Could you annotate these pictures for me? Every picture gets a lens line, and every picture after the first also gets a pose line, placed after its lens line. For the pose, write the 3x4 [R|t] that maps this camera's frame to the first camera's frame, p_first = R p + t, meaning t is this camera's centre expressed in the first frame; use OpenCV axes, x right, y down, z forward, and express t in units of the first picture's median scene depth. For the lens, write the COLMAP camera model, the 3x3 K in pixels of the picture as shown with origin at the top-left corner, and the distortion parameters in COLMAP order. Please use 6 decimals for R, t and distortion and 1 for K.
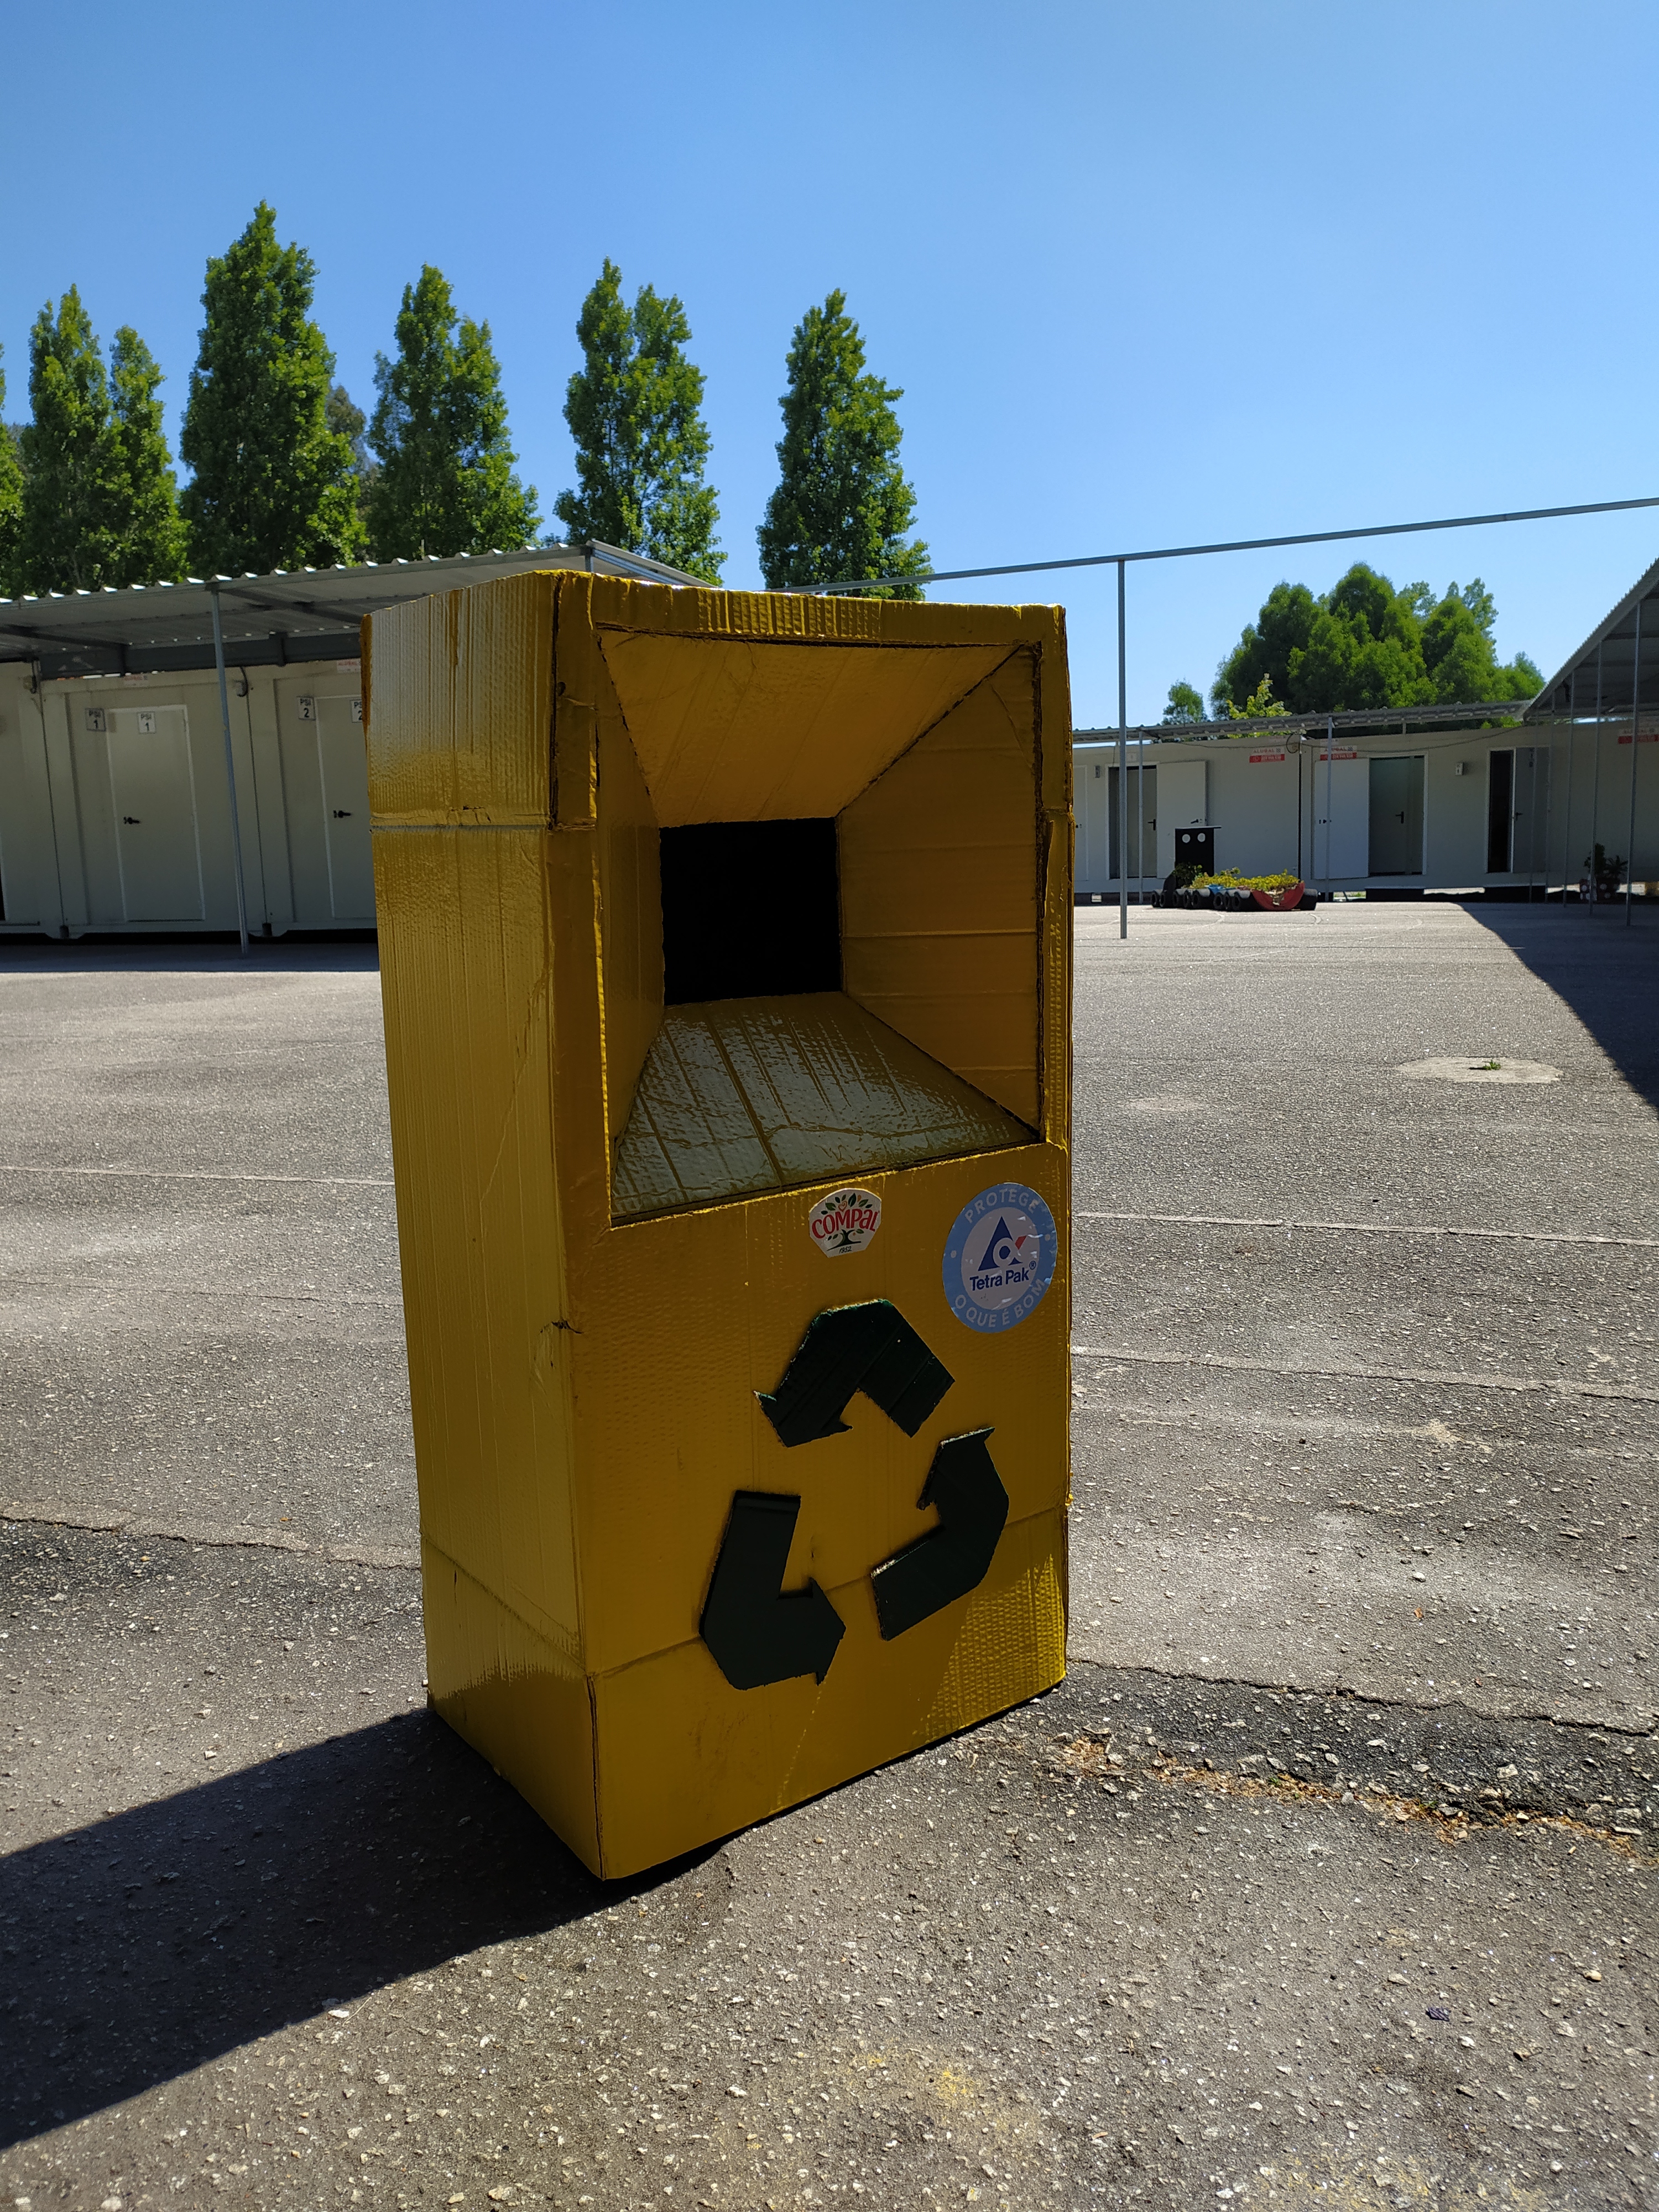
lens RADIAL K [[1665.7, 0, 838.8], [0, 1665.7, 1106.7], [0, 0, 1]] dist [0.005134, 0.009044]
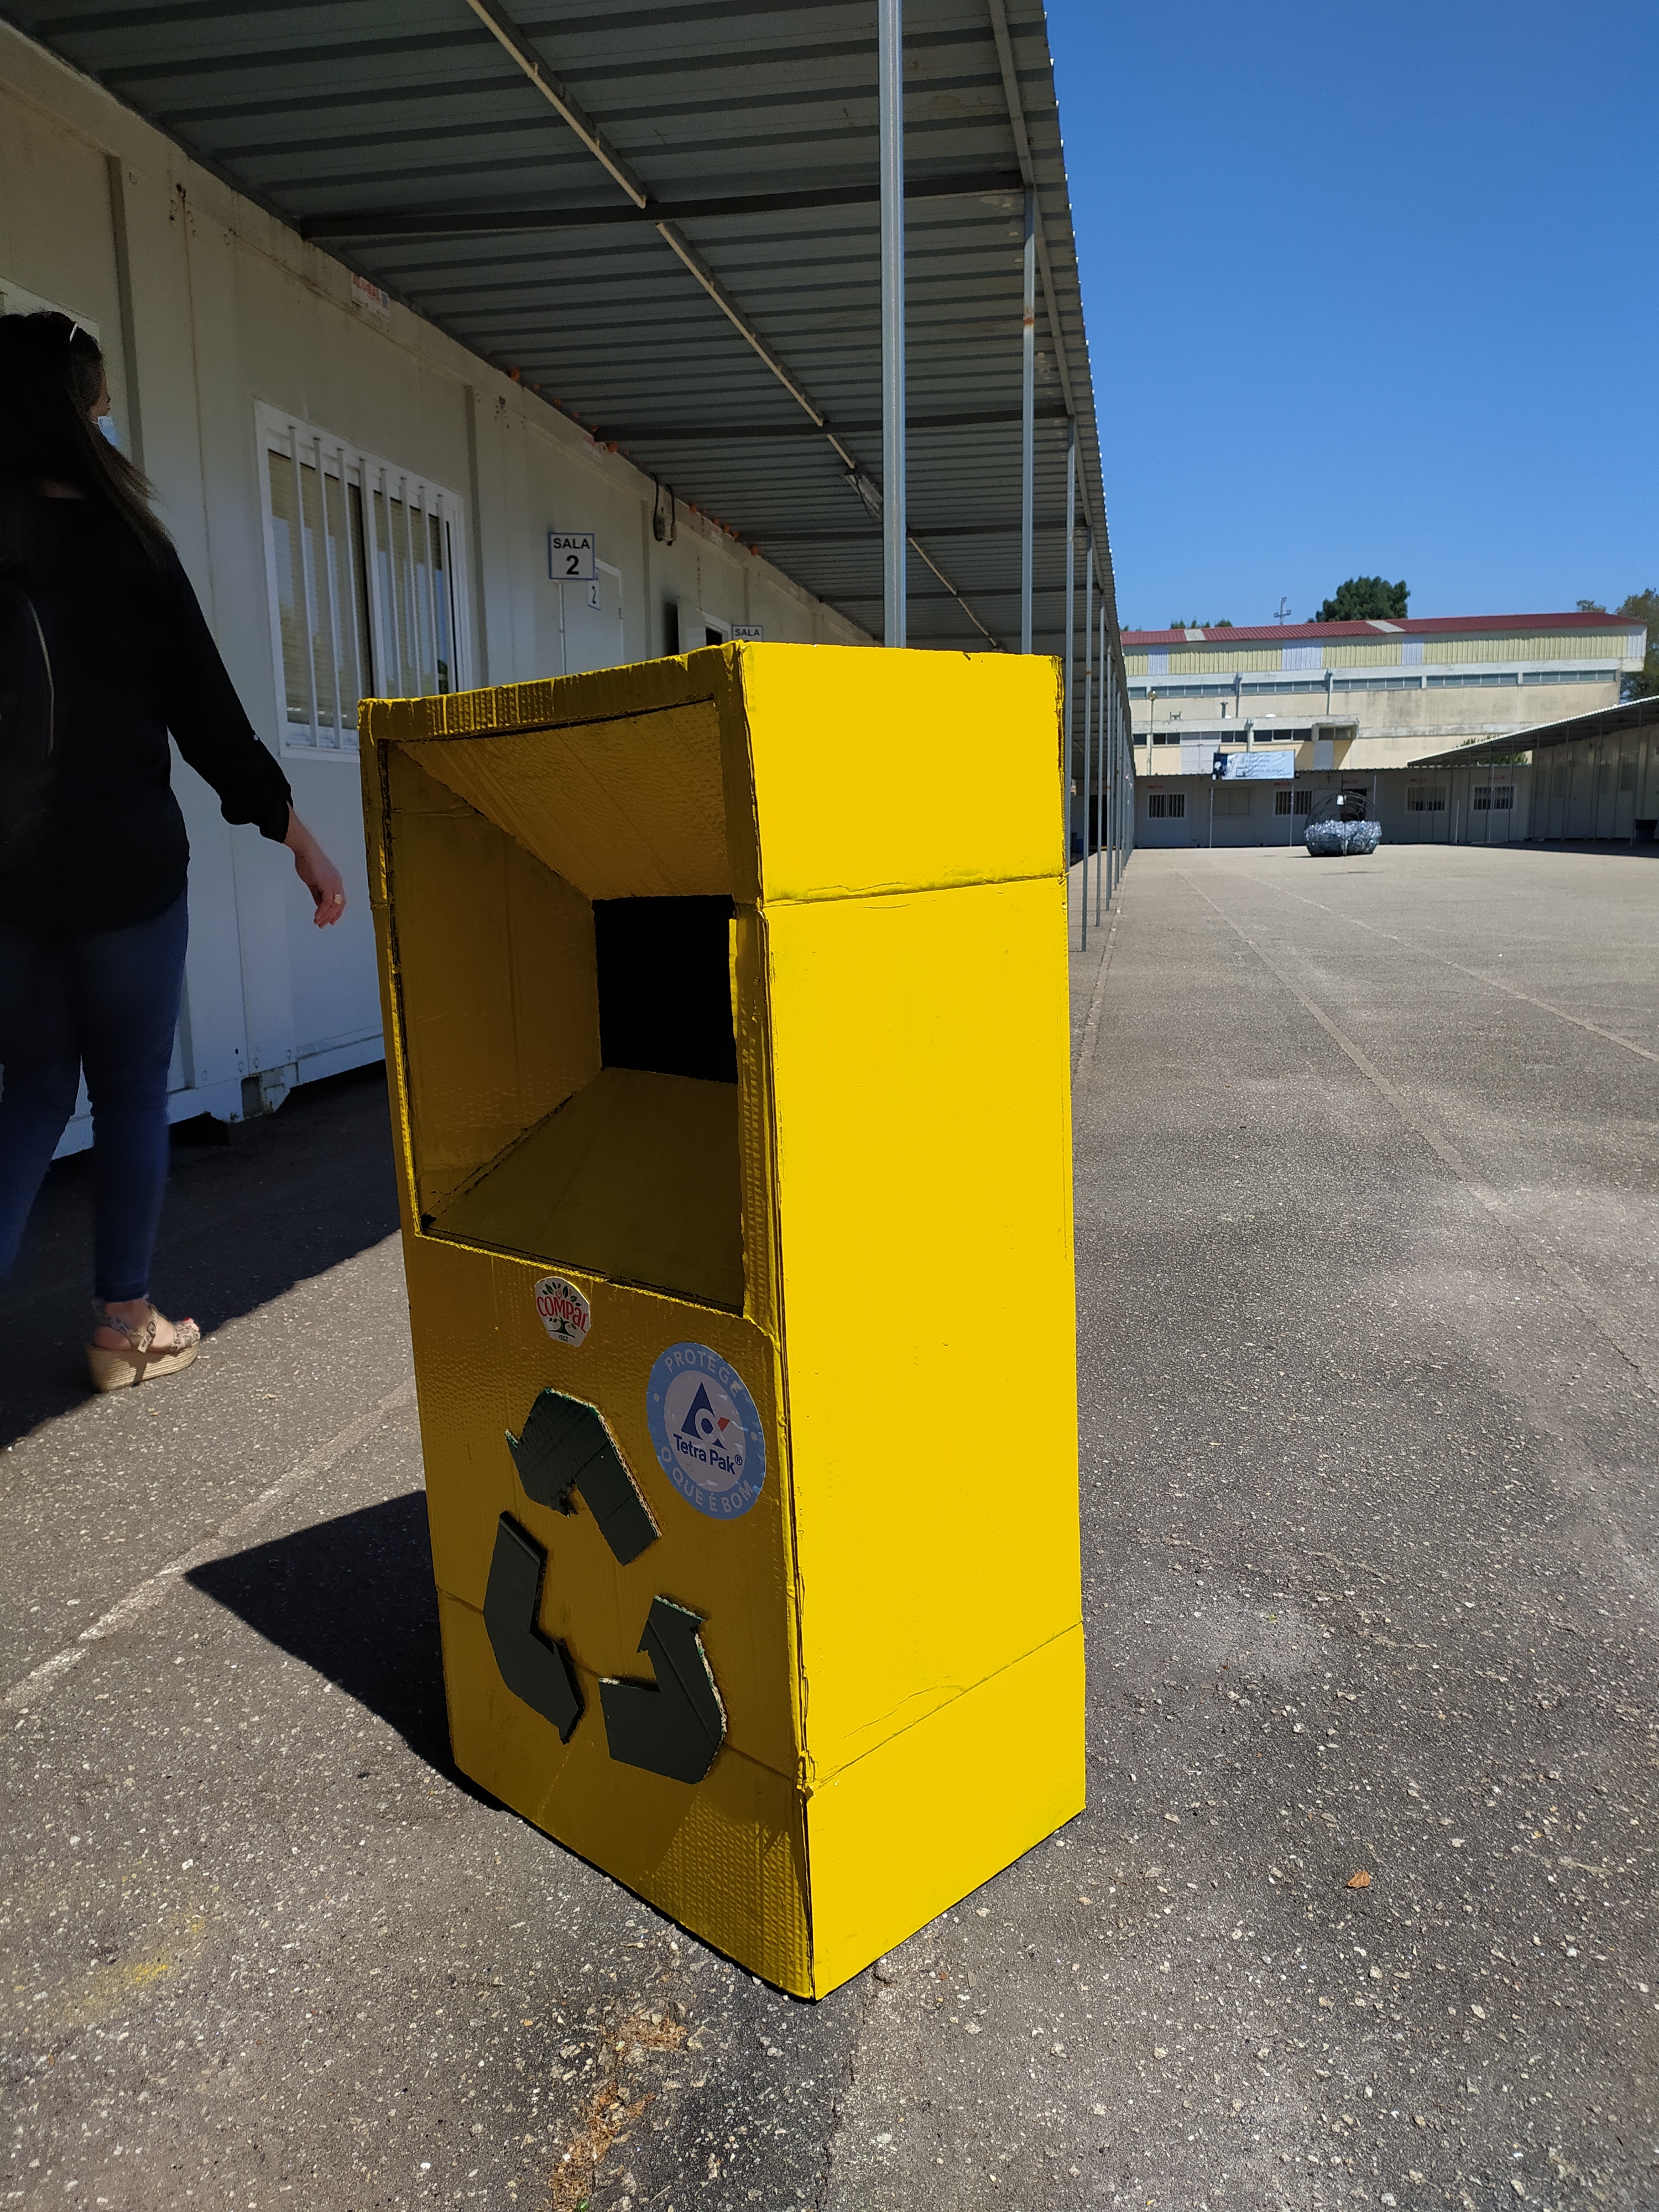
lens RADIAL K [[1665.7, 0, 838.8], [0, 1665.7, 1106.7], [0, 0, 1]] dist [0.005134, 0.009044]
pose [[0.153593, 0.188098, -0.970066, 0.936701], [-0.134297, 0.976580, 0.168097, -0.230096], [0.978965, 0.104459, 0.175257, 0.946215]]
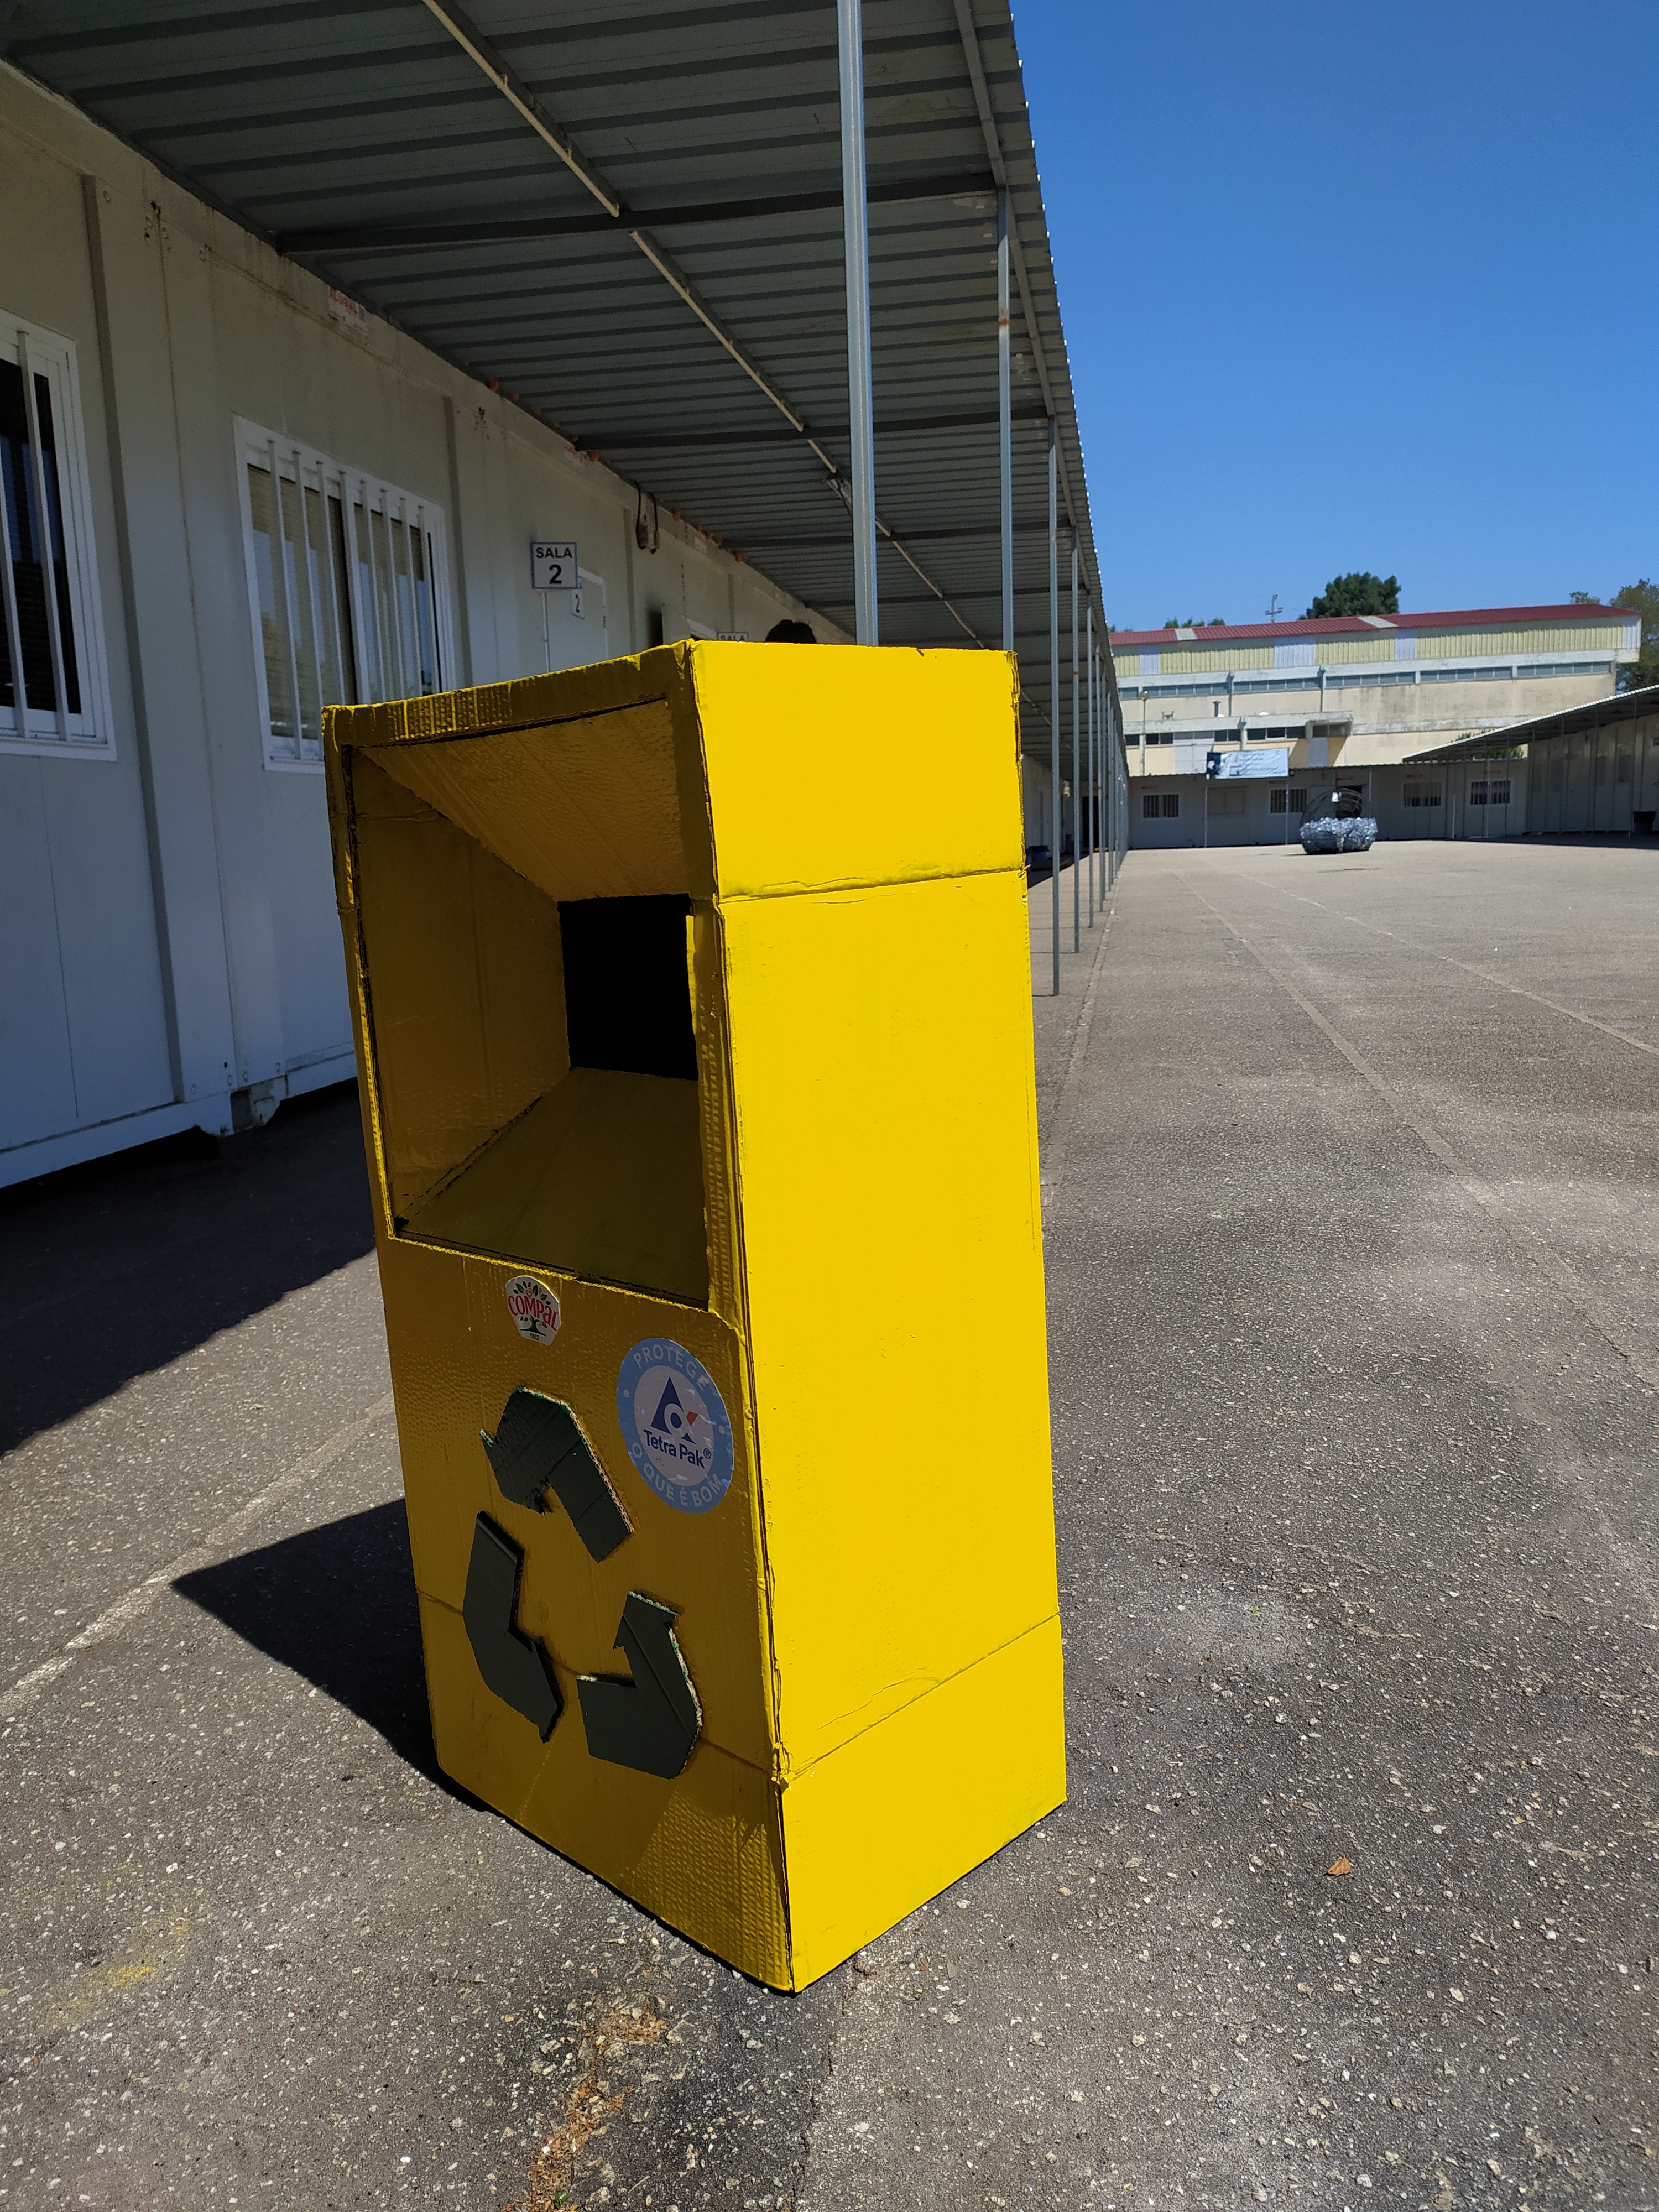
lens RADIAL K [[1673.4, 0, 829.5], [0, 1673.4, 1106.0], [0, 0, 1]] dist [0.007264, 0.005461]
pose [[0.151376, 0.180772, -0.971806, 0.951118], [-0.117596, 0.979447, 0.163876, -0.227382], [0.981456, 0.089474, 0.169523, 0.964191]]
